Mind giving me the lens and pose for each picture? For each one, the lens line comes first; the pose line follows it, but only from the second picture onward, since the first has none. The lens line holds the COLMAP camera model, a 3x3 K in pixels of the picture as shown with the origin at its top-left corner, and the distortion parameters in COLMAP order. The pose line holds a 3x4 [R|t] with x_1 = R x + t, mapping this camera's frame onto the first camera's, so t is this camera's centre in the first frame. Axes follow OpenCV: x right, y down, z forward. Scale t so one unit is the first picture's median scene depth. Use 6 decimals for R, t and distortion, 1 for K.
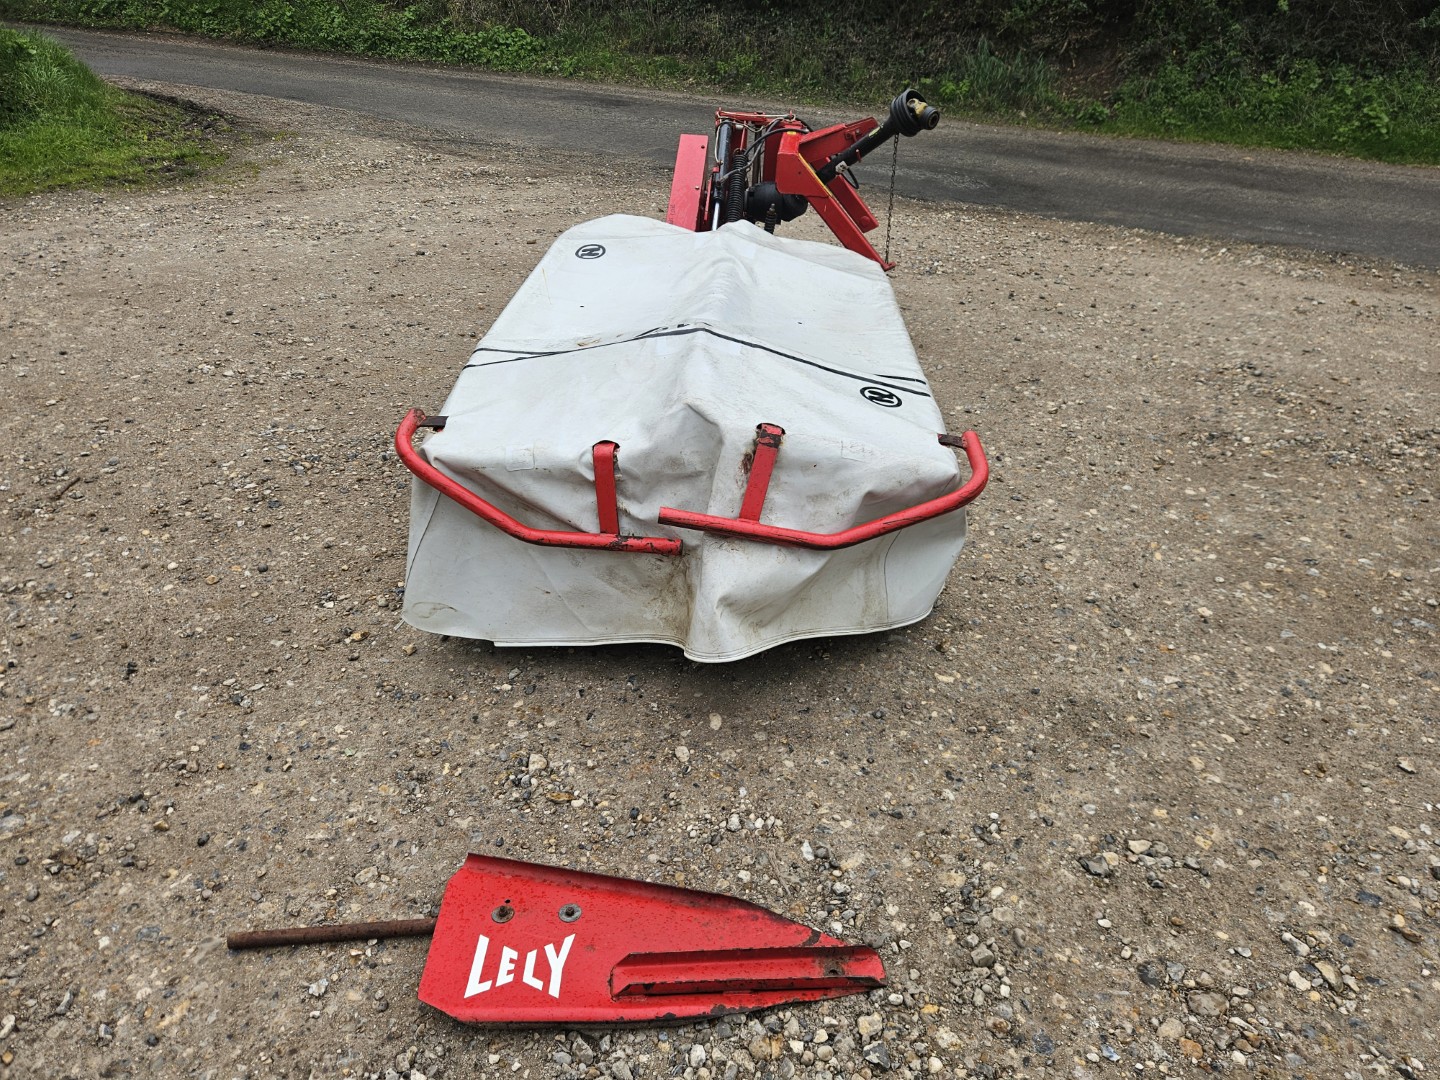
lens RADIAL K [[952.8, 0, 714.9], [0, 952.8, 540.9], [0, 0, 1]] dist [0.061152, -0.050047]
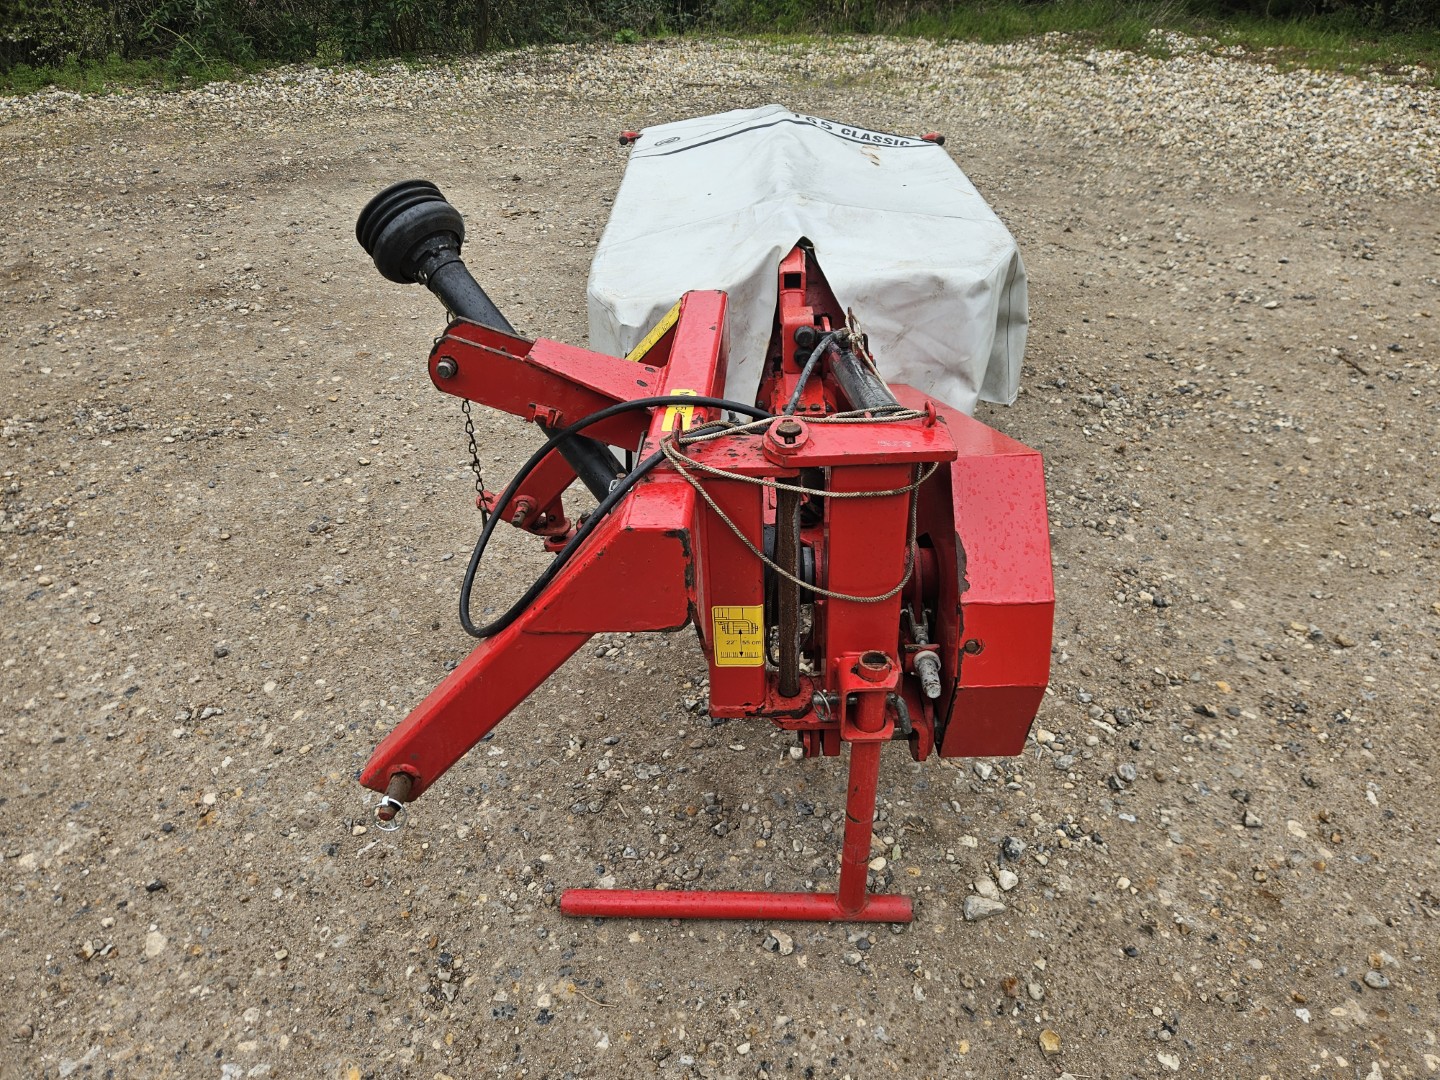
lens RADIAL K [[959.2, 0, 730.3], [0, 959.2, 554.4], [0, 0, 1]] dist [0.066109, -0.043847]
pose [[-0.998749, 0.016966, -0.047034, 0.138250], [-0.036099, 0.406215, 0.913064, -1.213518], [0.034597, 0.913620, -0.405094, 2.038992]]
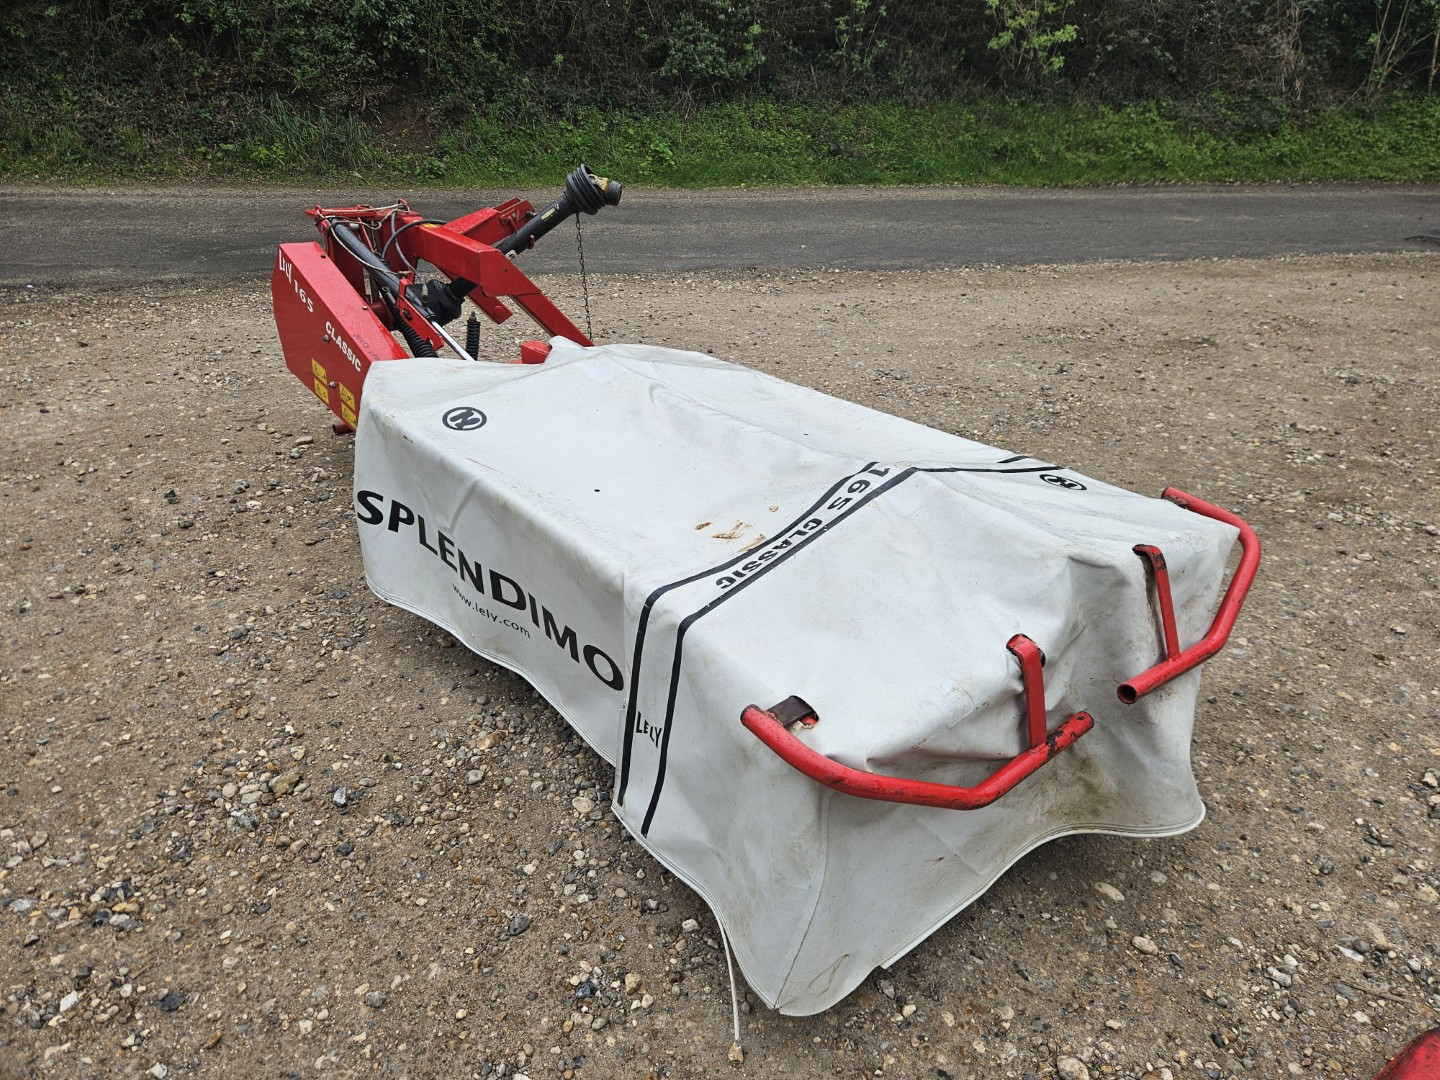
lens RADIAL K [[960.4, 0, 728.5], [0, 960.4, 542.9], [0, 0, 1]] dist [0.056967, -0.046789]
pose [[0.713130, -0.329621, 0.618704, -0.590650], [0.355218, 0.930777, 0.086451, -0.260364], [-0.604372, 0.158124, 0.780853, 0.409676]]
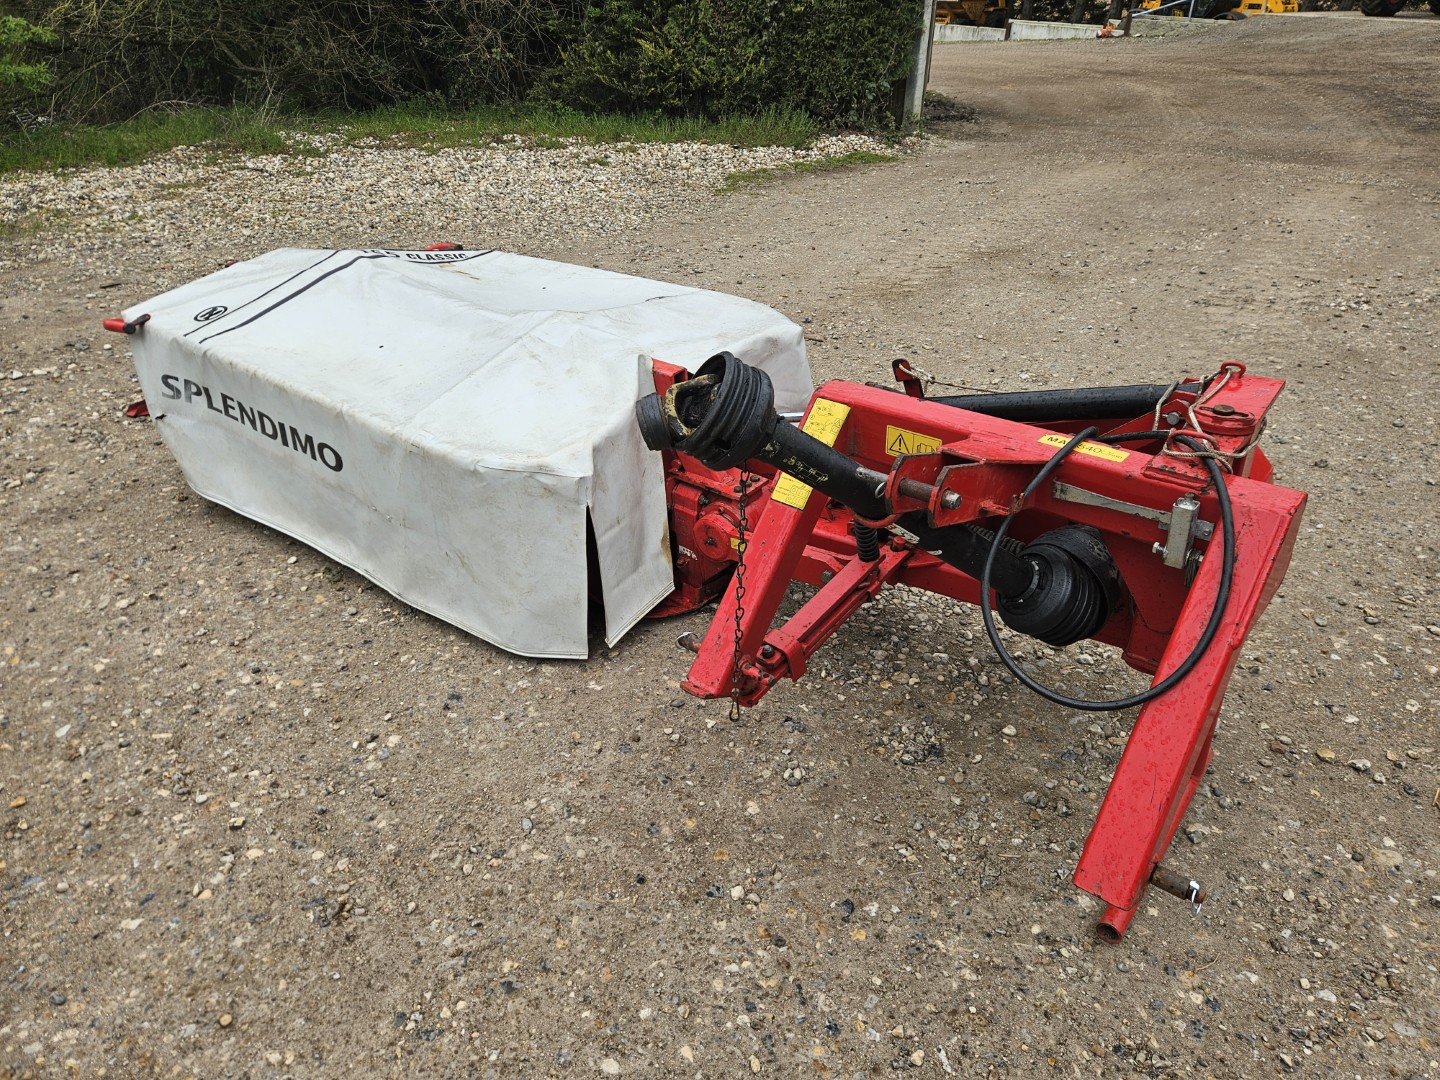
lens RADIAL K [[956.7, 0, 720.0], [0, 956.7, 540.0], [0, 0, 1]] dist [0.057637, -0.040319]
pose [[-0.571812, 0.413355, -0.708639, 0.754422], [-0.414297, 0.600054, 0.684319, -1.039080], [0.708088, 0.684889, -0.171866, 1.716888]]
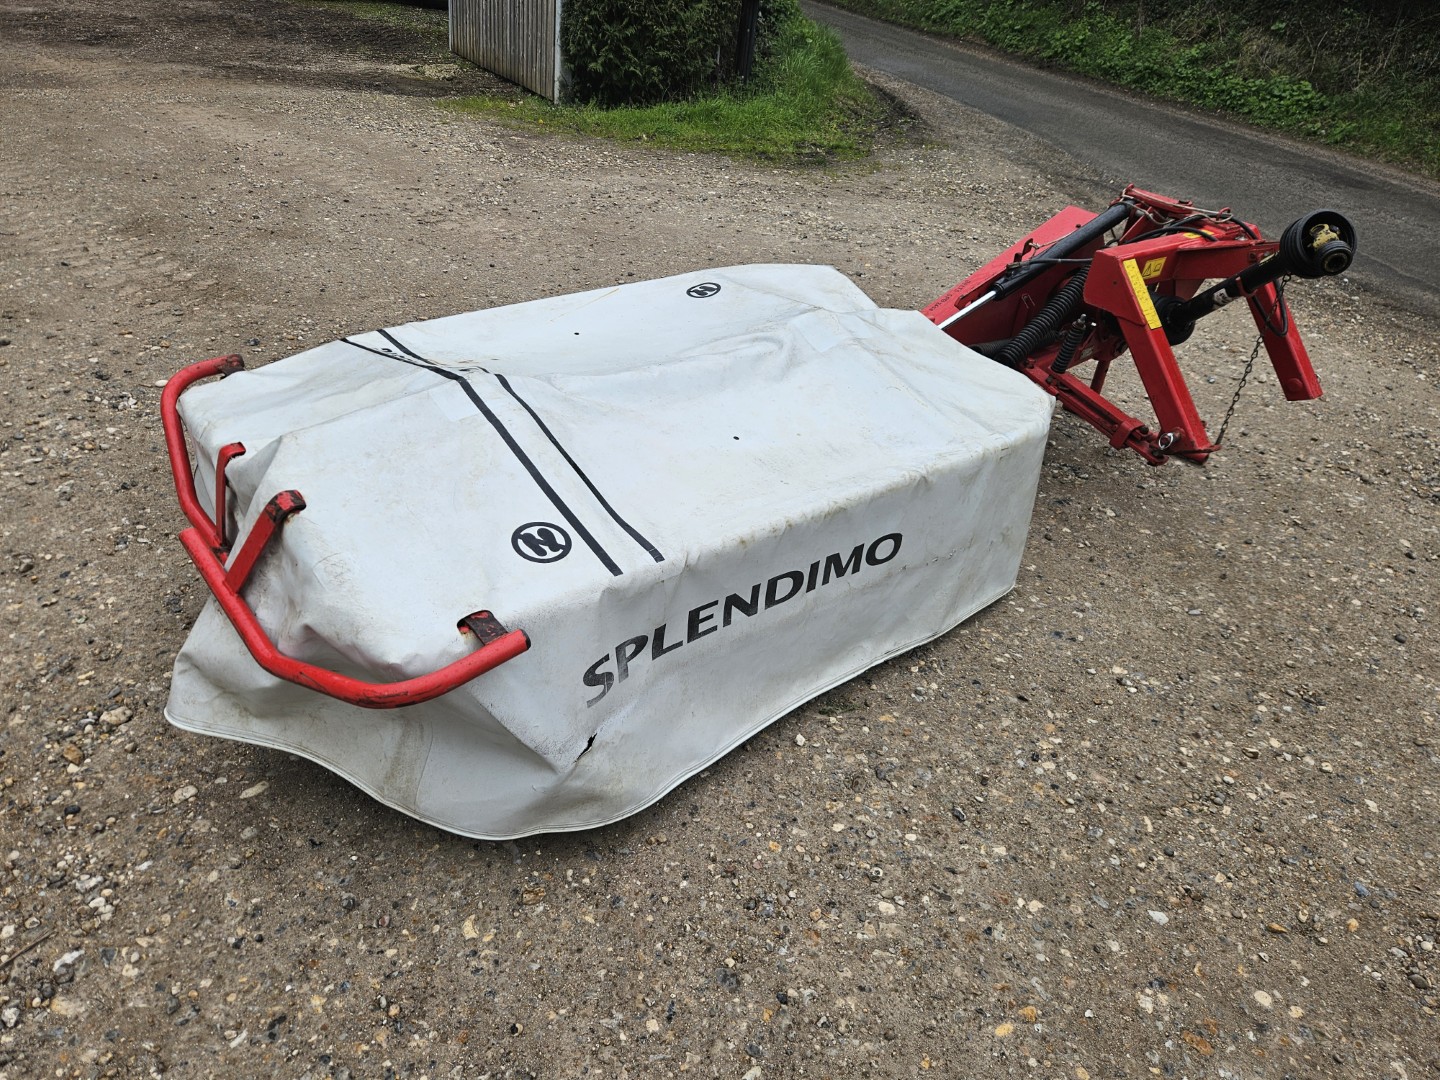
lens RADIAL K [[956.8, 0, 708.8], [0, 956.8, 548.9], [0, 0, 1]] dist [0.058271, -0.044933]
pose [[0.689764, 0.426810, -0.584858, 0.613349], [-0.437878, 0.889217, 0.132501, -0.264290], [0.576618, 0.164702, 0.800240, 0.428463]]
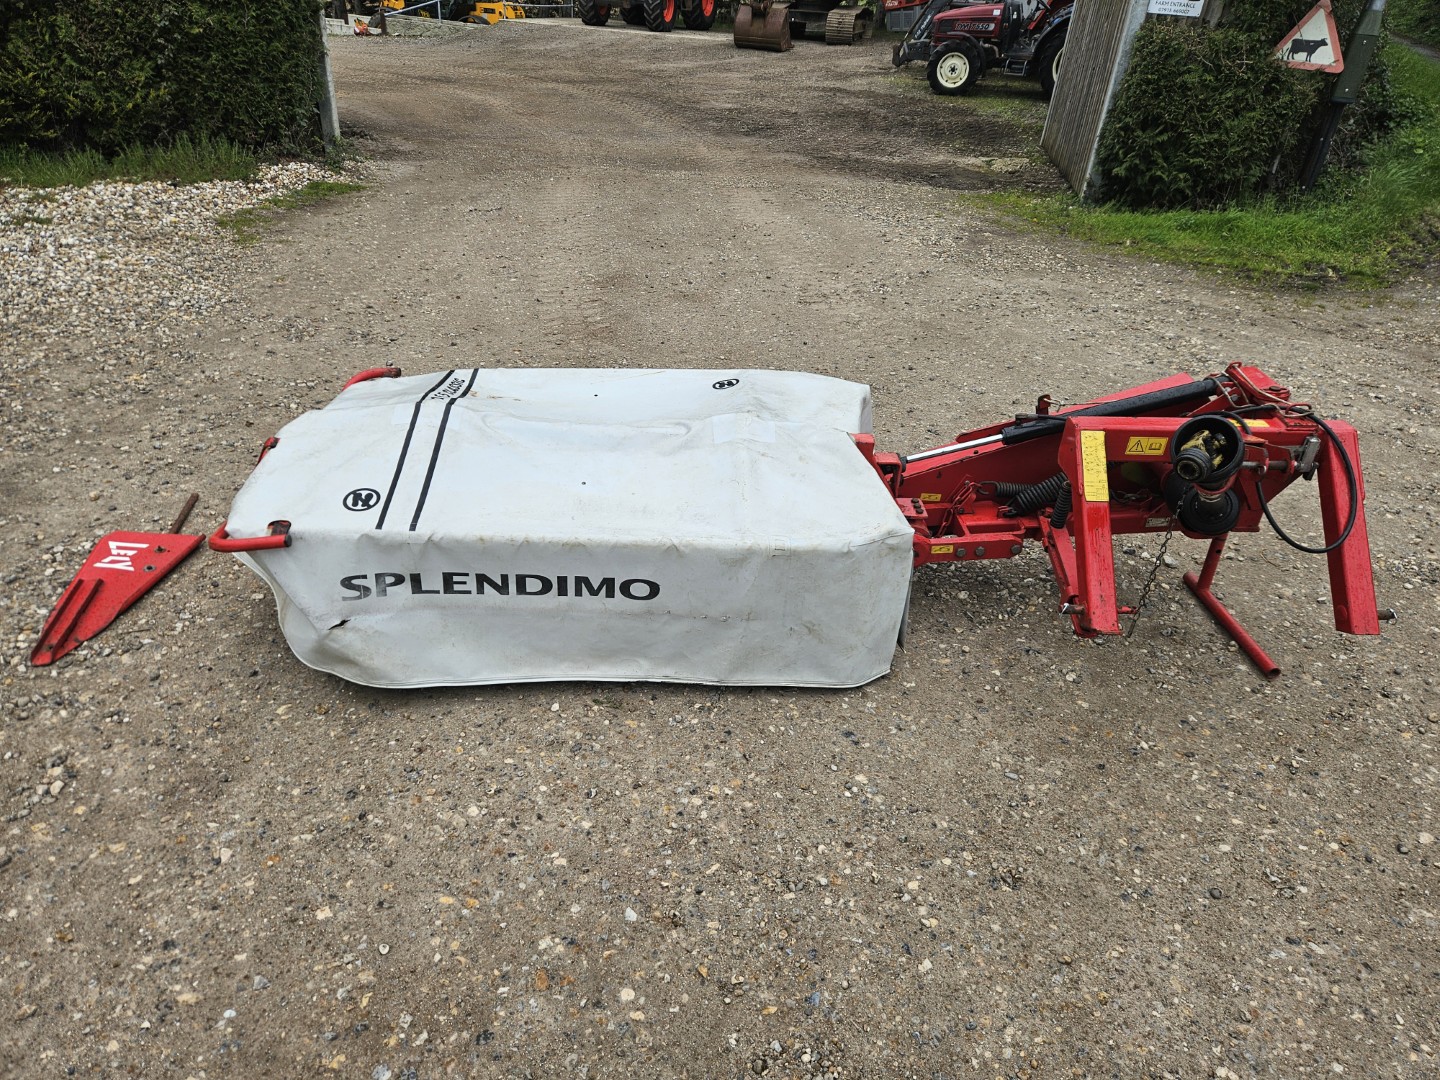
lens RADIAL K [[957.4, 0, 714.0], [0, 957.4, 535.7], [0, 0, 1]] dist [0.068355, -0.052094]
pose [[0.109741, 0.499386, -0.859401, 1.153834], [-0.546854, 0.752337, 0.367343, -0.719108], [0.830005, 0.429654, 0.355653, 0.840453]]
